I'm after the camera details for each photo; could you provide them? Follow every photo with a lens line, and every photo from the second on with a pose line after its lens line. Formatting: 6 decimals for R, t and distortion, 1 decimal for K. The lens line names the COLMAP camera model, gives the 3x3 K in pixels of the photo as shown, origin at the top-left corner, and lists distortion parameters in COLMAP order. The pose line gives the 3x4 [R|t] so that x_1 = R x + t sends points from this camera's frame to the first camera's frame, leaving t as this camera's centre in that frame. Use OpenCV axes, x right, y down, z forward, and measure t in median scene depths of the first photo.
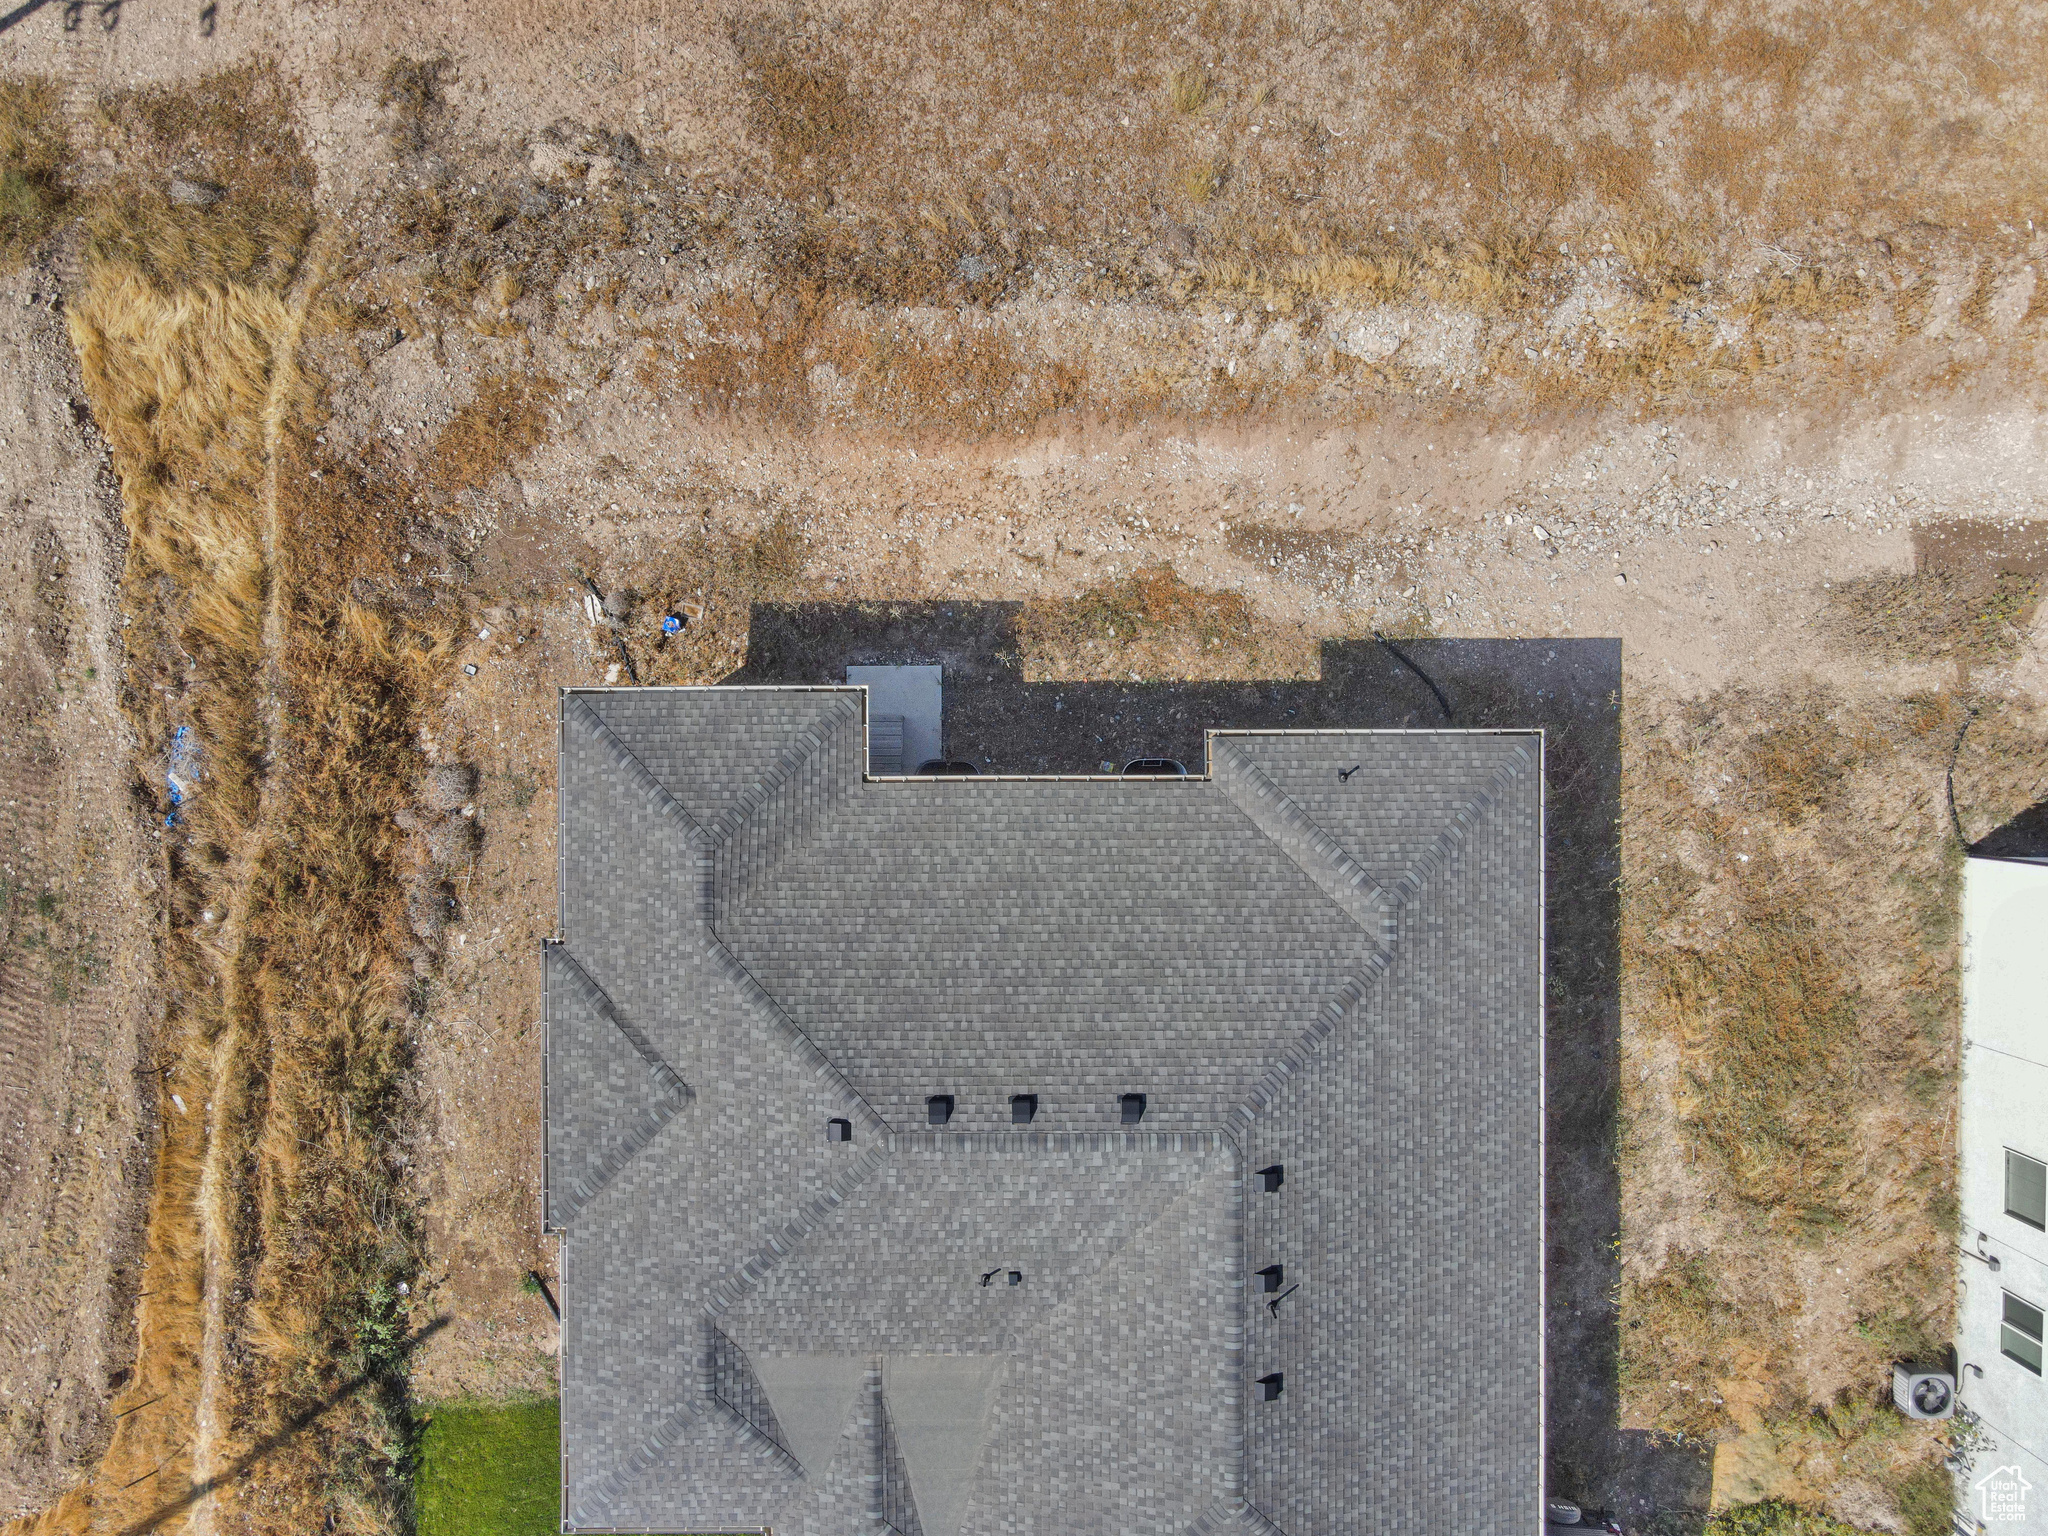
lens RADIAL K [[1535.7, 0, 1016.4], [0, 1535.7, 756.6], [0, 0, 1]] dist [-0.000096, 0.031520]
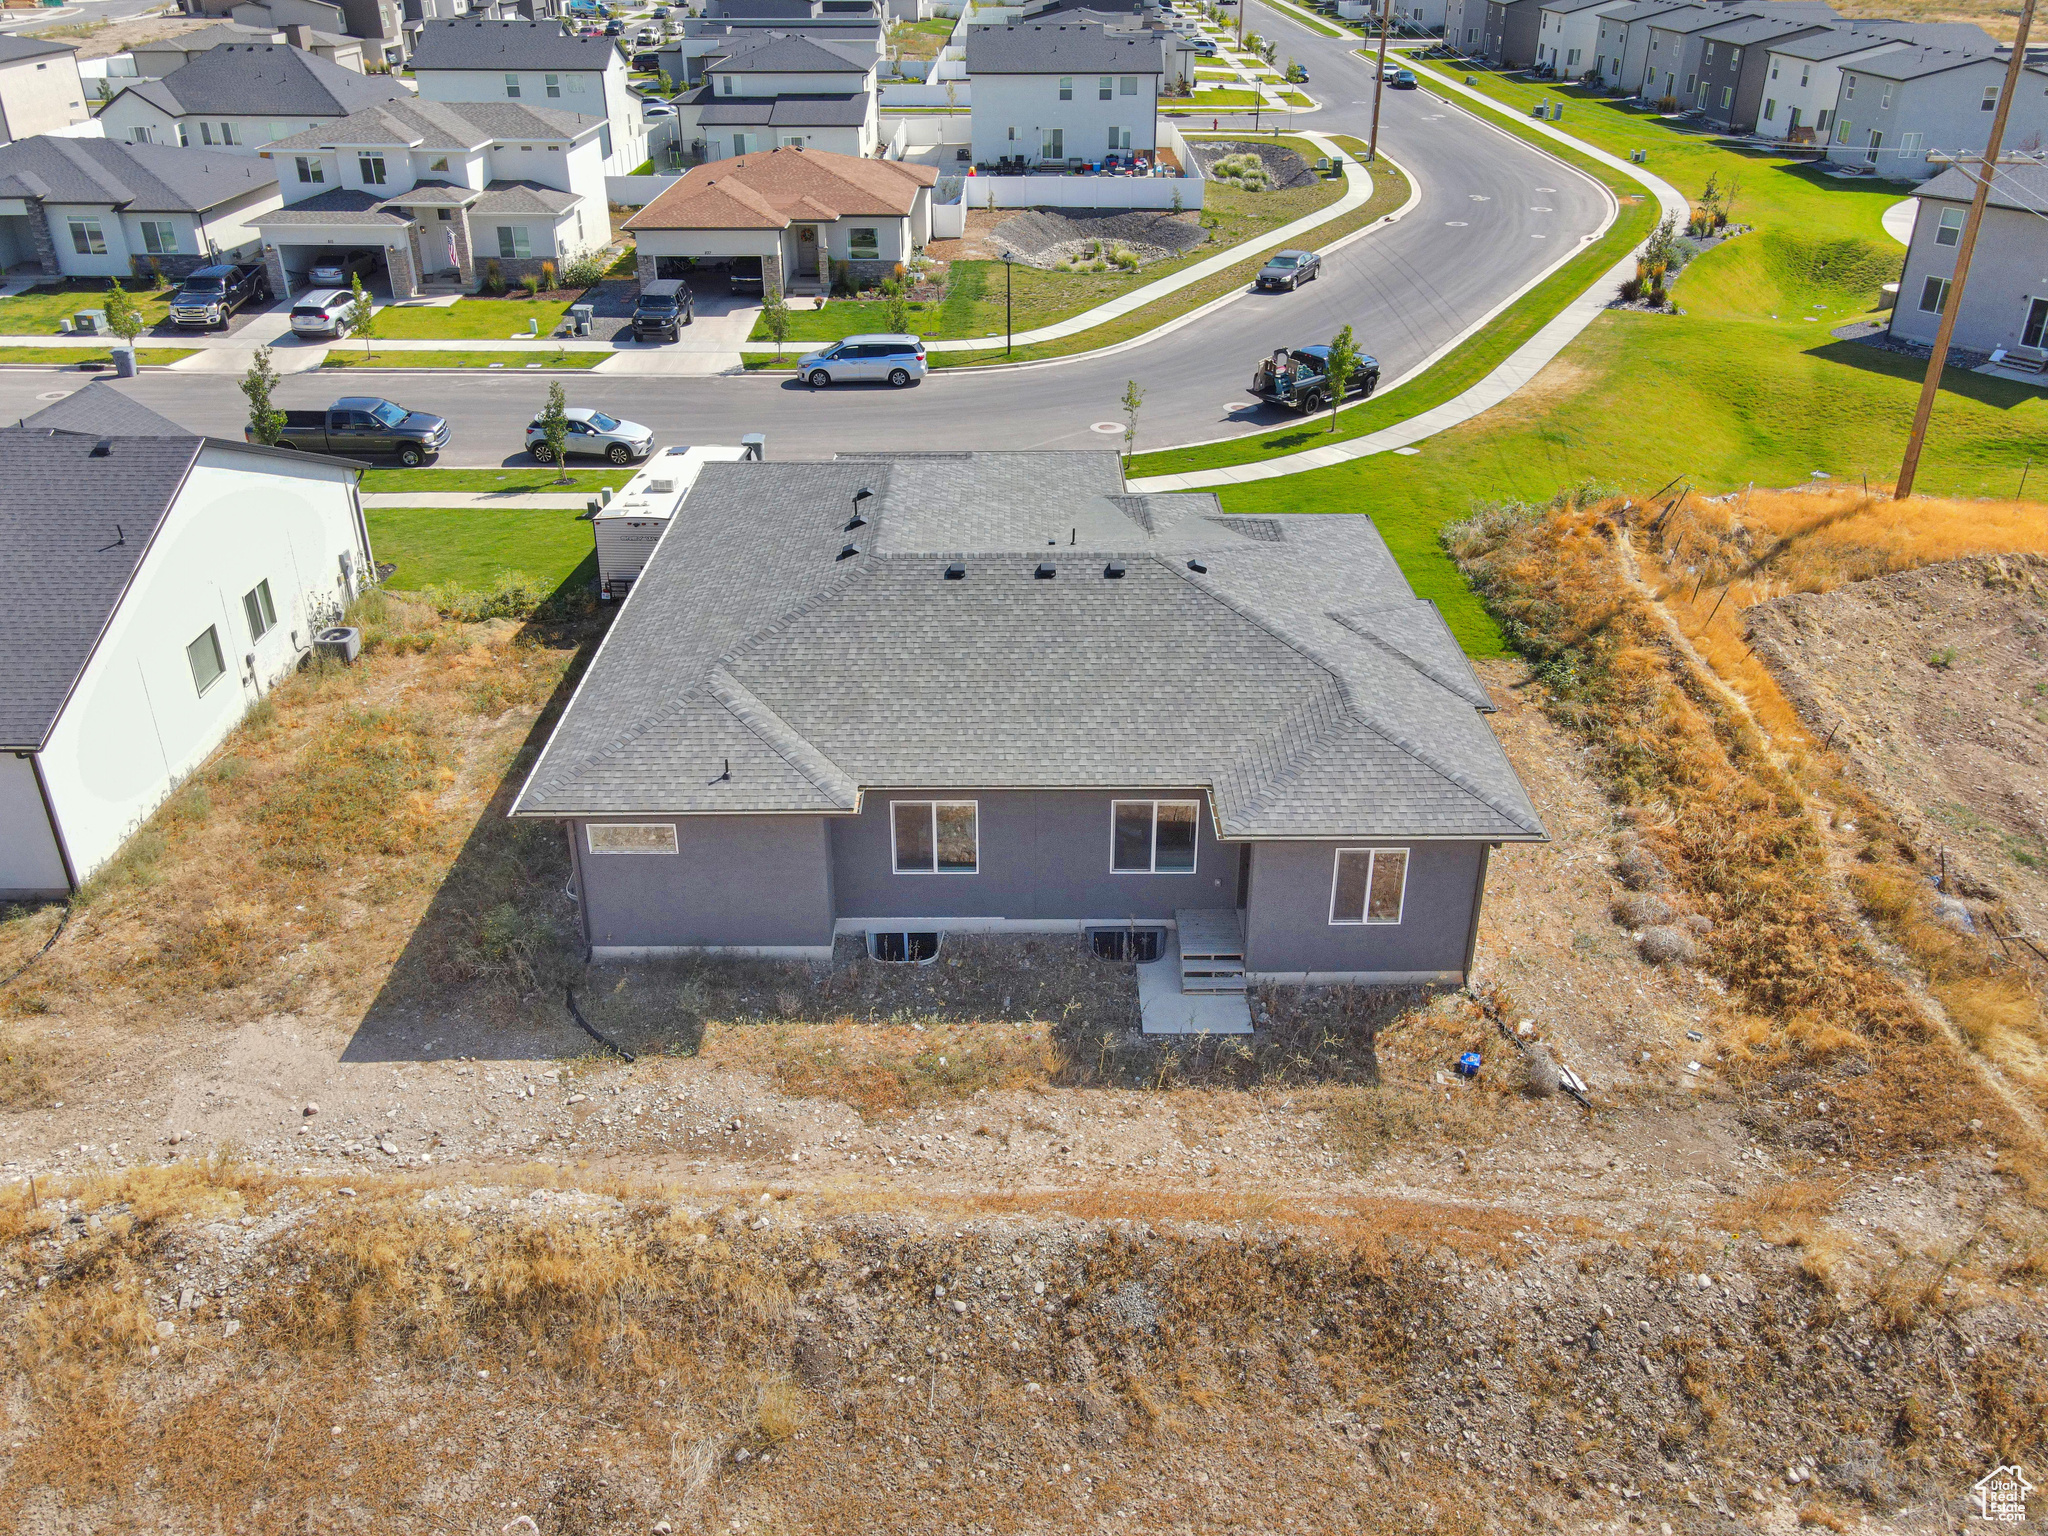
lens RADIAL K [[1567.7, 0, 1008.7], [0, 1567.7, 669.3], [0, 0, 1]] dist [0.011527, 0.002084]
pose [[-0.999974, -0.002191, 0.006844, 0.021805], [0.007089, -0.456564, 0.889662, -0.770627], [0.001176, 0.889688, 0.456568, 0.431891]]
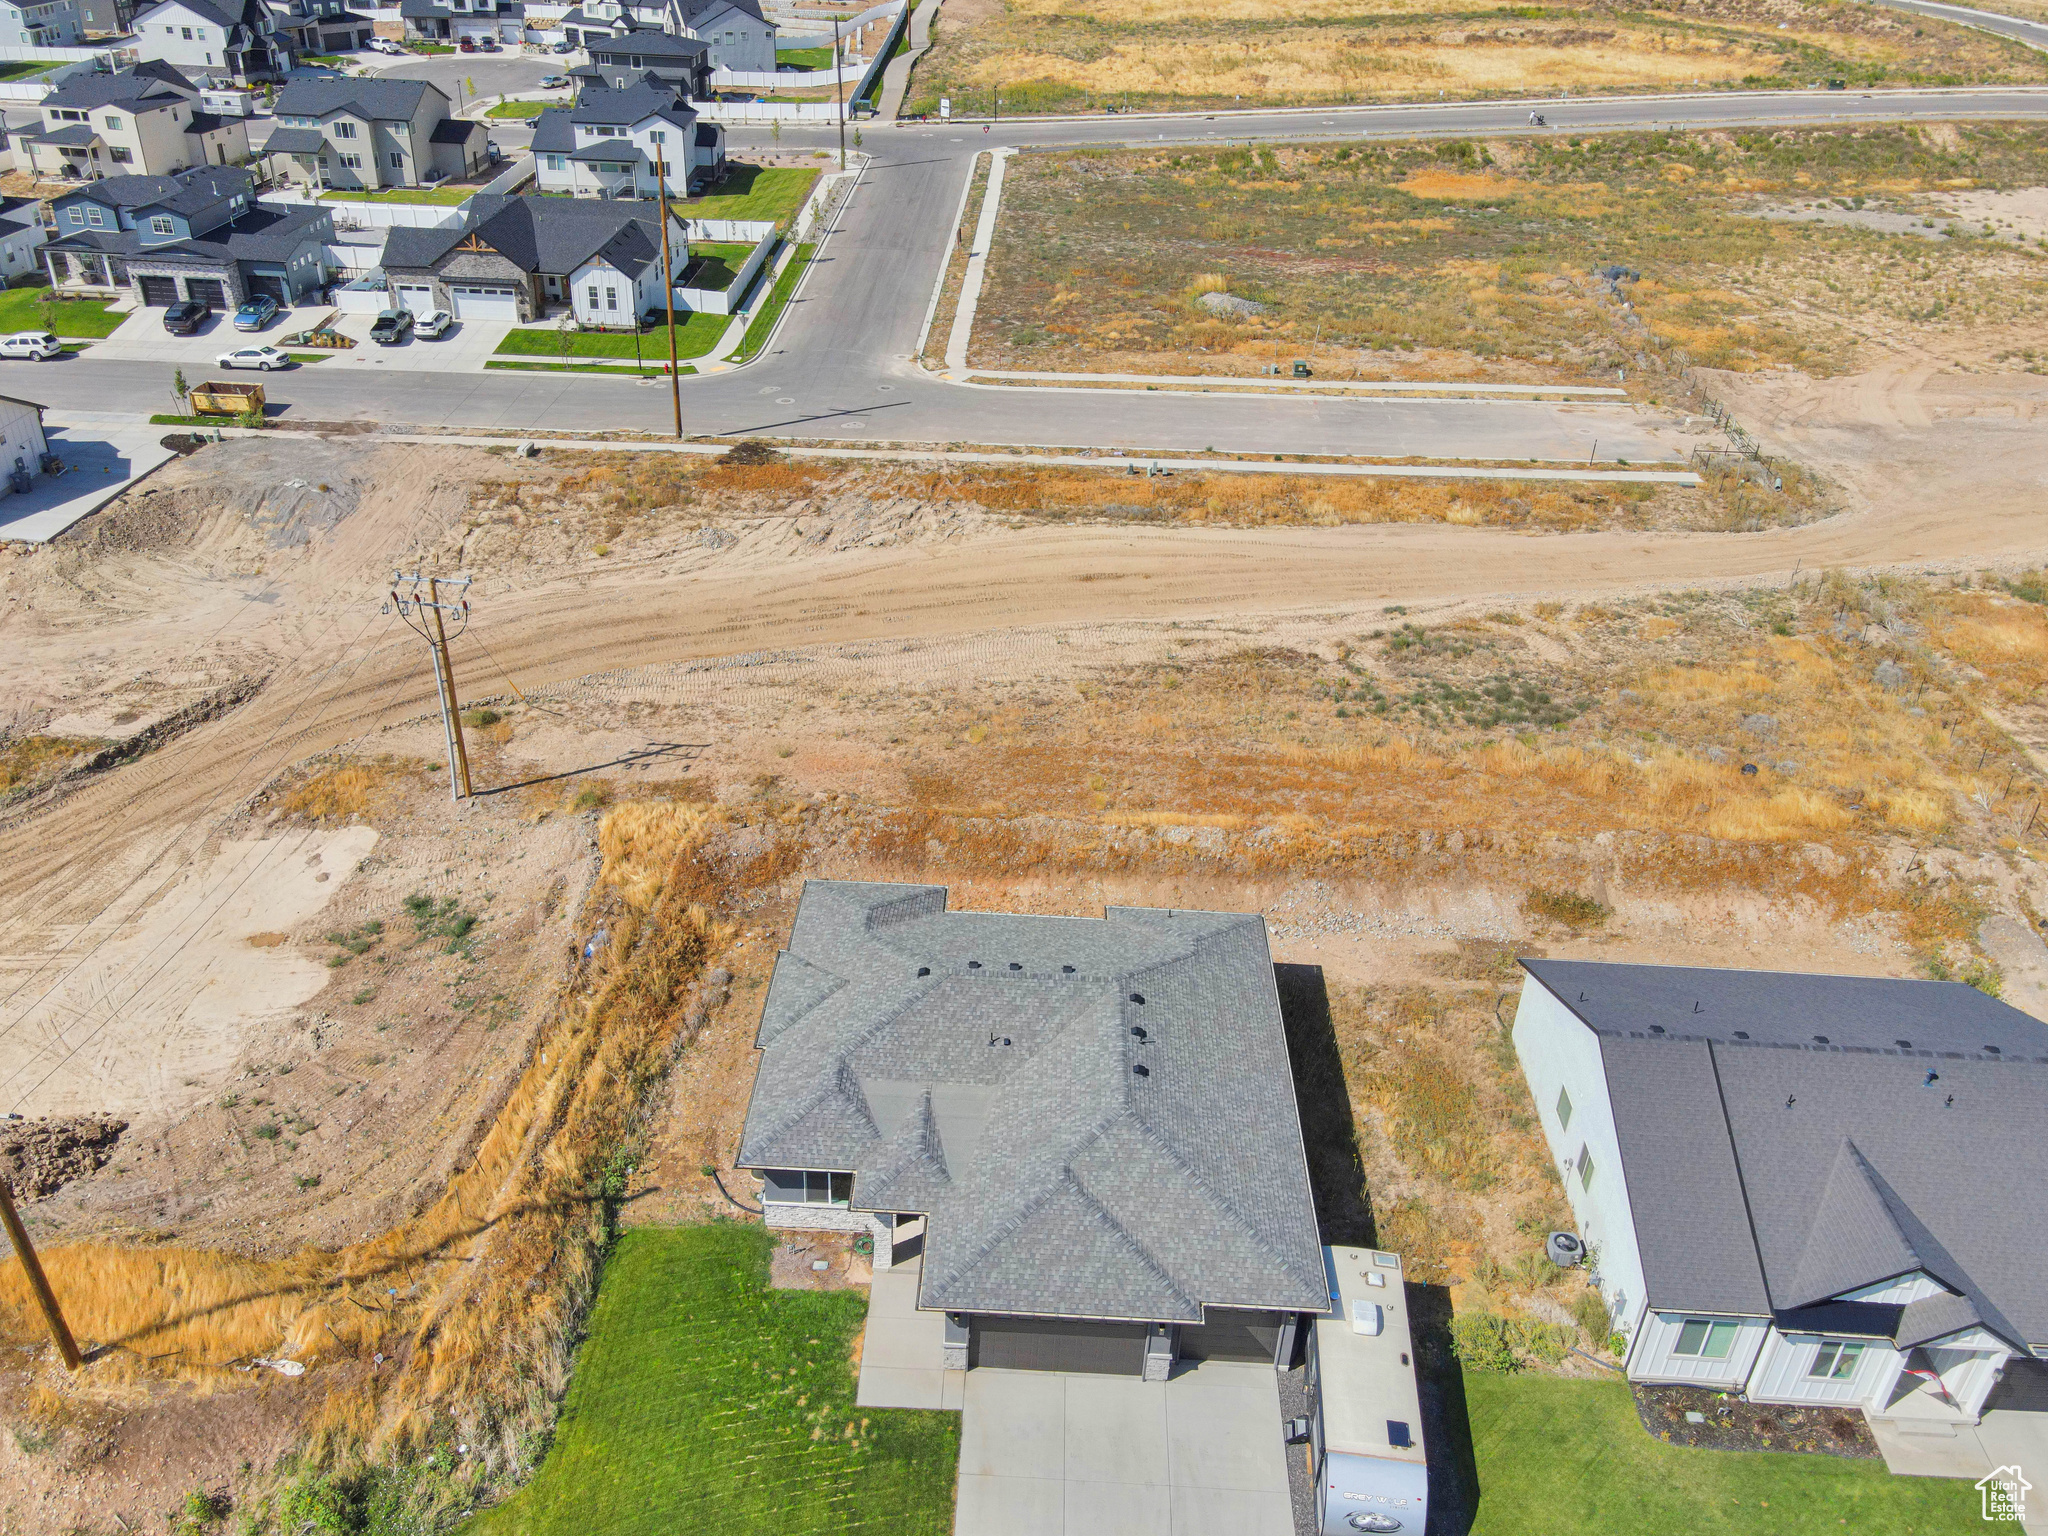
lens RADIAL K [[1580.6, 0, 1010.5], [0, 1580.6, 772.3], [0, 0, 1]] dist [-0.012255, 0.055883]
pose [[0.998833, 0.046150, -0.014238, 0.013472], [-0.035726, 0.507653, -0.860821, 1.624842], [-0.032499, 0.860325, 0.508709, -0.247240]]
